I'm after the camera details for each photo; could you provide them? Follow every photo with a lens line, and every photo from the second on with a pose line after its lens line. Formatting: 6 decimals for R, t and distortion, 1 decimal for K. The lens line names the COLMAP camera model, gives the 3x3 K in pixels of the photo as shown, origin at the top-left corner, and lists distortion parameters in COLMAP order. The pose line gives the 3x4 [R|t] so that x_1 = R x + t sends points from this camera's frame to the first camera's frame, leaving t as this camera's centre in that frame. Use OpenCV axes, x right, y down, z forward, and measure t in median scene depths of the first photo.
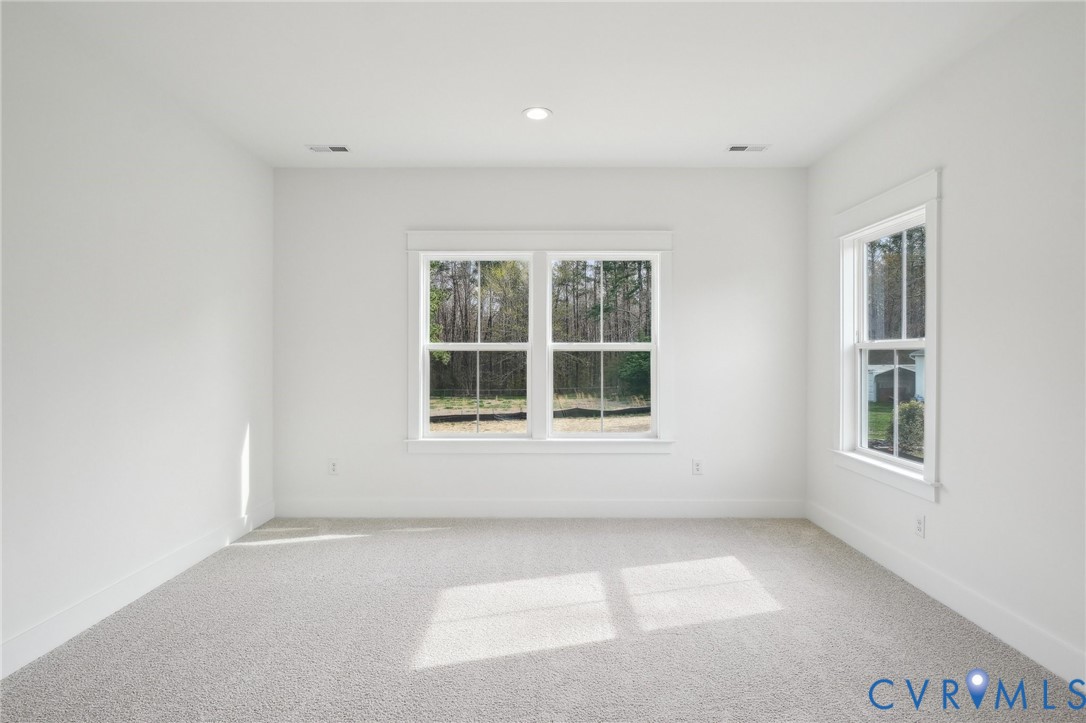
lens RADIAL K [[578.5, 0, 549.4], [0, 578.5, 359.8], [0, 0, 1]] dist [-0.001890, -0.000812]
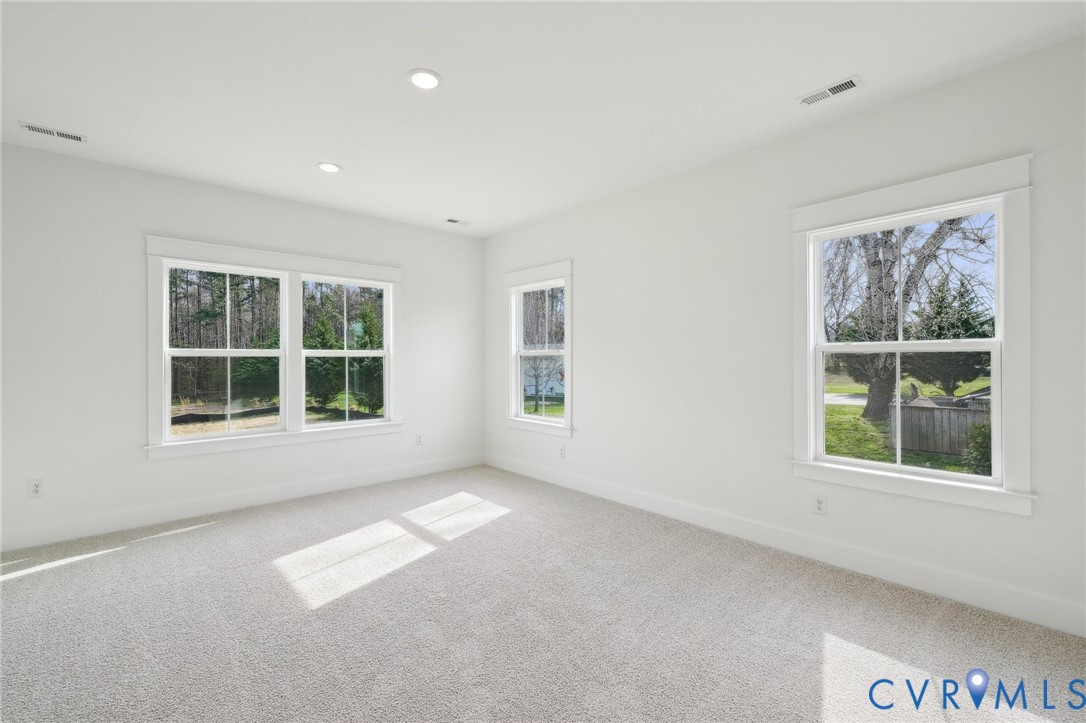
lens RADIAL K [[471.6, 0, 546.6], [0, 471.6, 364.8], [0, 0, 1]] dist [0.002622, -0.000741]
pose [[0.740838, -0.011555, 0.671584, -0.303188], [0.009481, 0.999932, 0.006746, -0.000485], [-0.671616, 0.001370, 0.740898, -0.060100]]
